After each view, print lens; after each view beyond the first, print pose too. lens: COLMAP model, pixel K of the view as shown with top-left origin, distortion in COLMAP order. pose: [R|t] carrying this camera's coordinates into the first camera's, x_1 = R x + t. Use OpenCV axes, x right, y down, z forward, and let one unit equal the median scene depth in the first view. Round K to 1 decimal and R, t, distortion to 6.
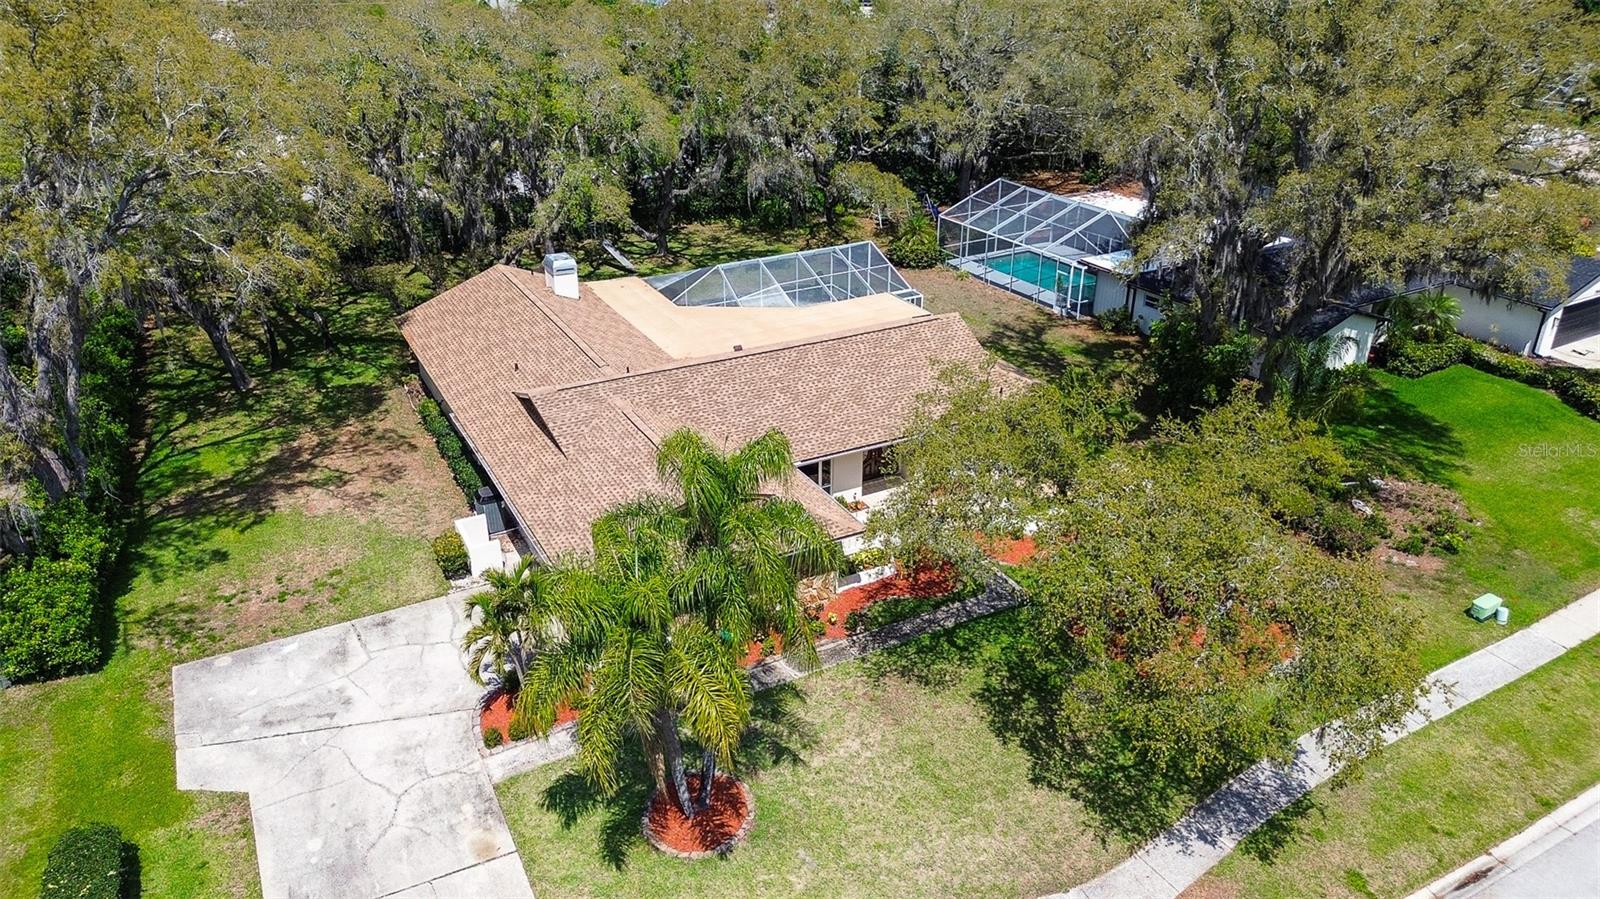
lens RADIAL K [[1140.2, 0, 800.0], [0, 1140.2, 449.5], [0, 0, 1]] dist [0.071403, -0.046996]
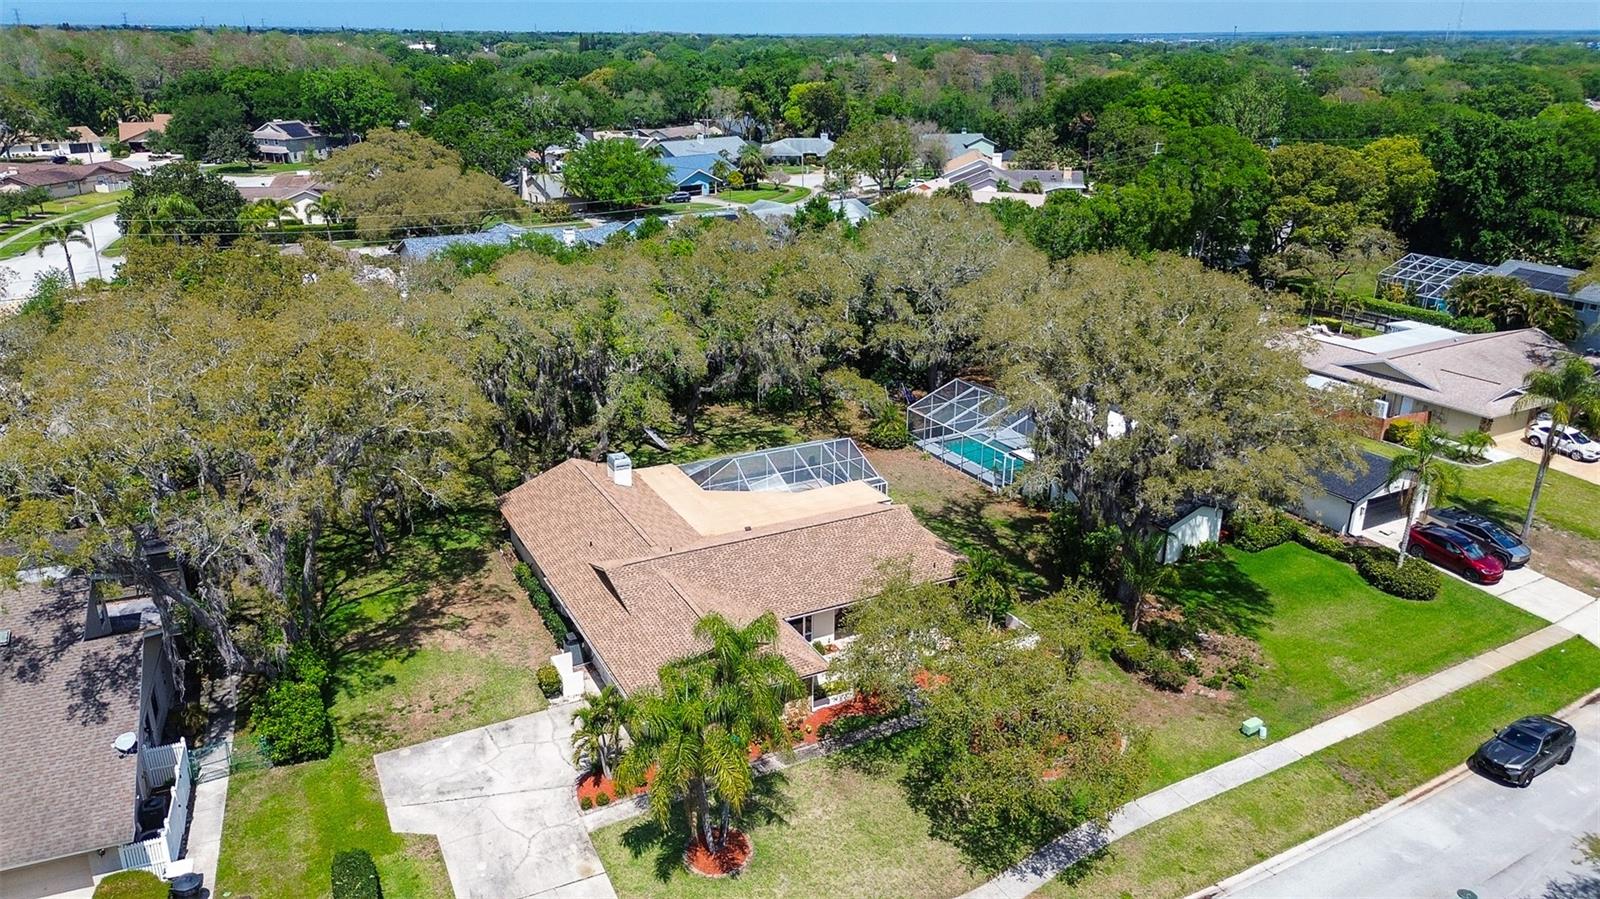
lens RADIAL K [[1140.2, 0, 800.0], [0, 1140.2, 449.5], [0, 0, 1]] dist [0.071403, -0.046996]
pose [[0.999899, 0.010352, -0.009761, 0.025529], [-0.011247, 0.995259, -0.096604, -0.062540], [0.008715, 0.096704, 0.995275, -0.467196]]
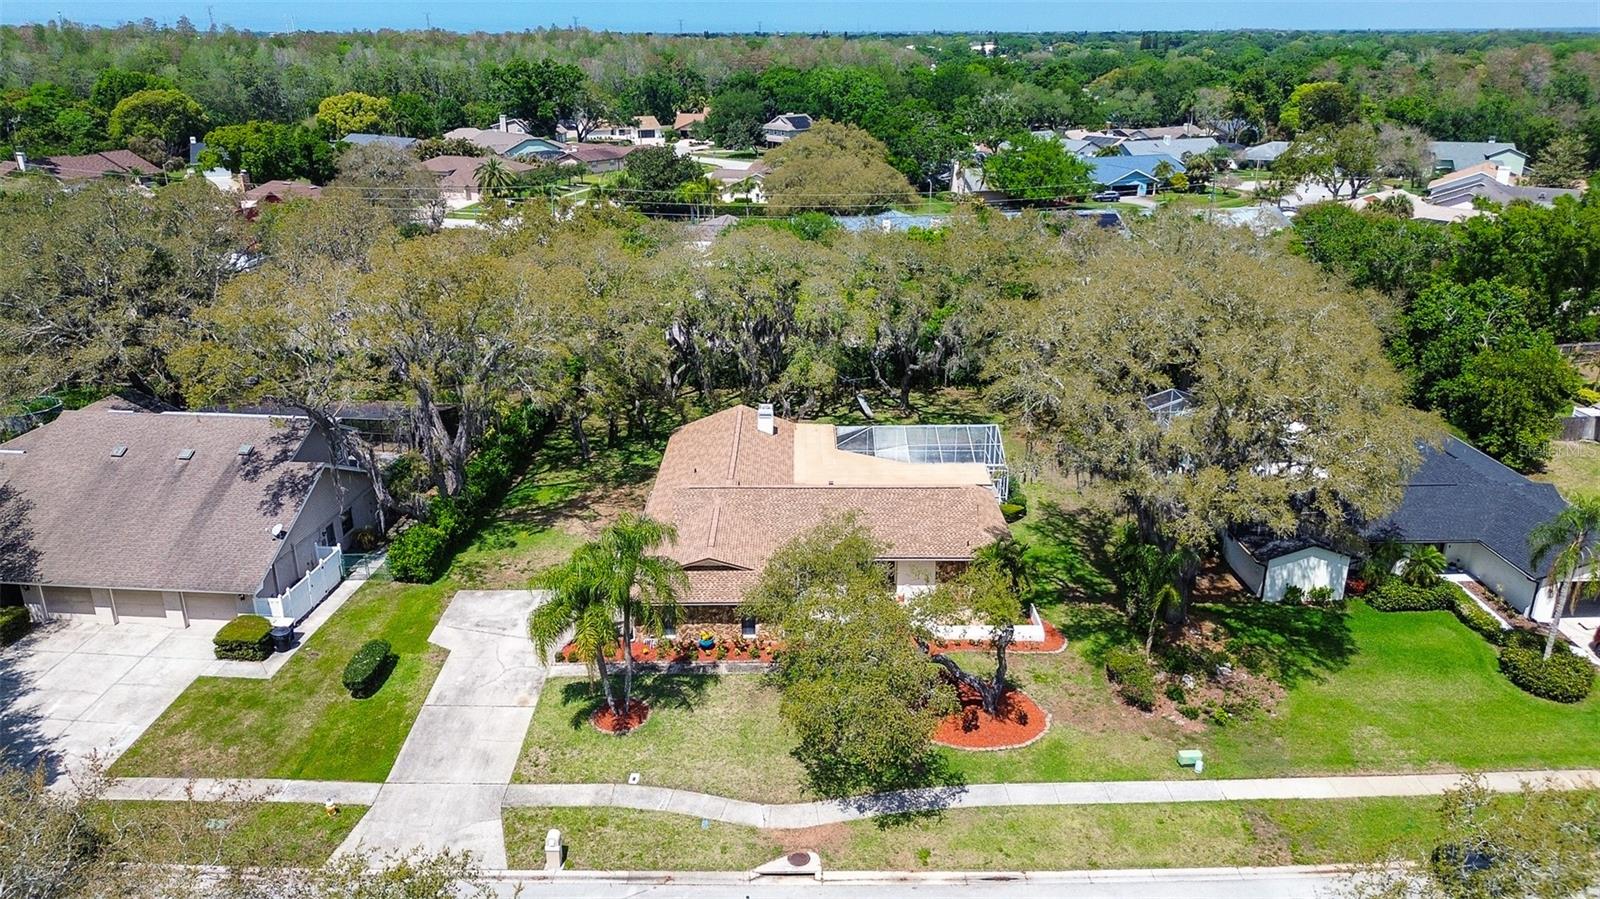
lens RADIAL K [[1139.8, 0, 800.0], [0, 1139.8, 449.5], [0, 0, 1]] dist [0.067892, -0.058027]
pose [[0.884052, 0.162827, -0.438109, 0.681071], [-0.203673, 0.977884, -0.047549, -0.062821], [0.420678, 0.131267, 0.897663, -0.465418]]
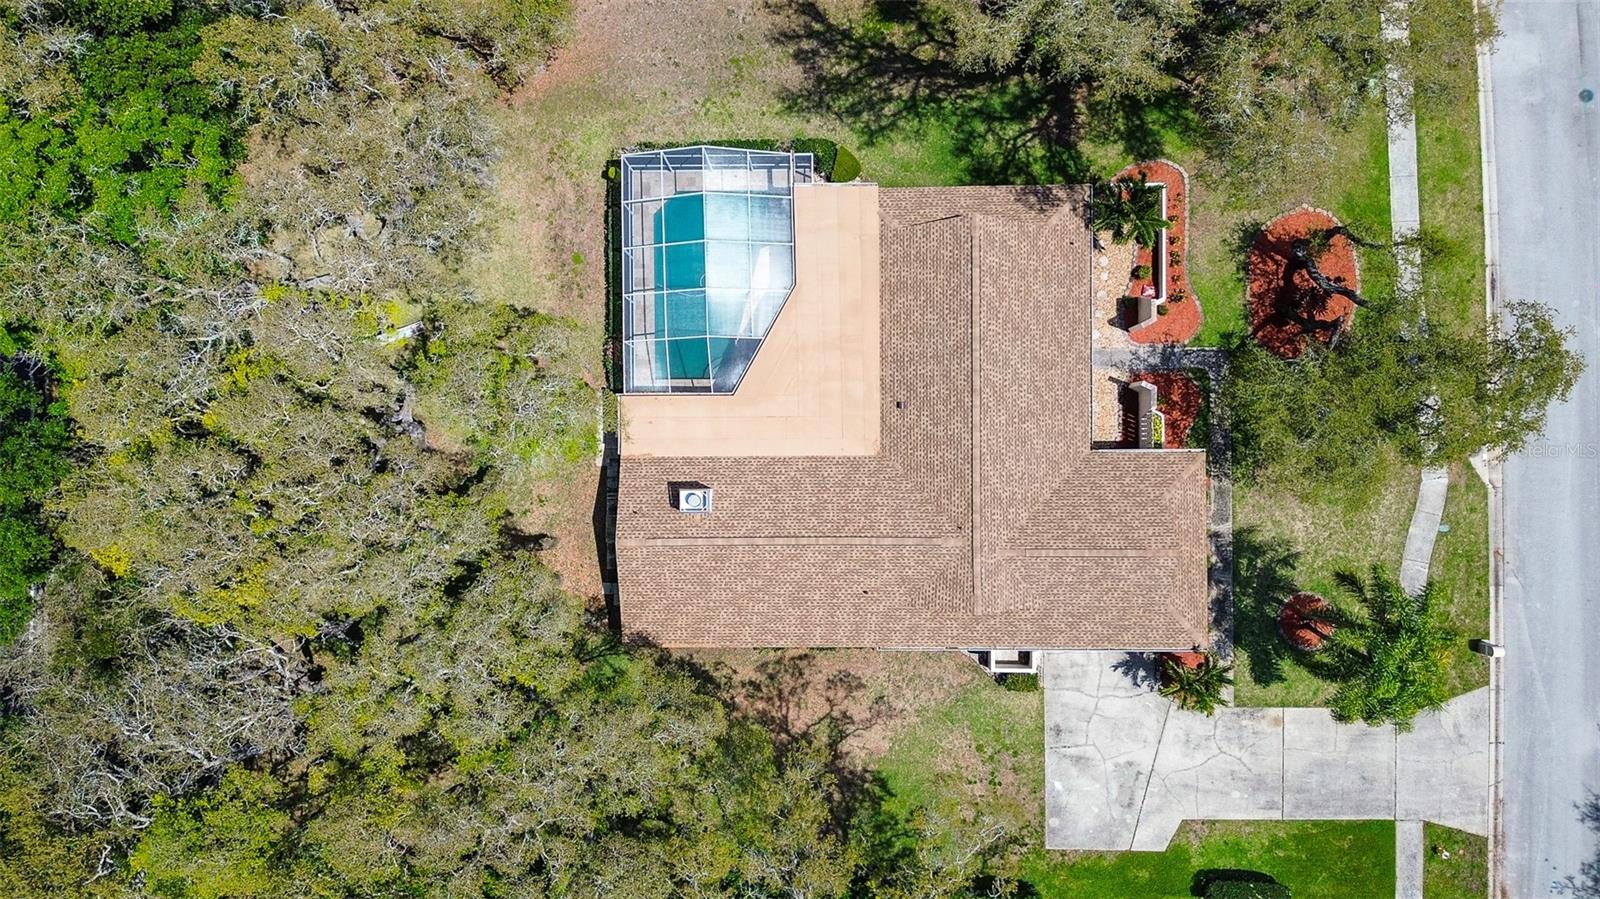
lens RADIAL K [[1140.2, 0, 800.0], [0, 1140.2, 449.5], [0, 0, 1]] dist [0.071403, -0.046996]
pose [[0.470117, -0.882591, 0.004893, -0.179862], [0.392971, 0.214276, 0.894237, -1.345593], [-0.790293, -0.418473, 0.447568, 0.672986]]
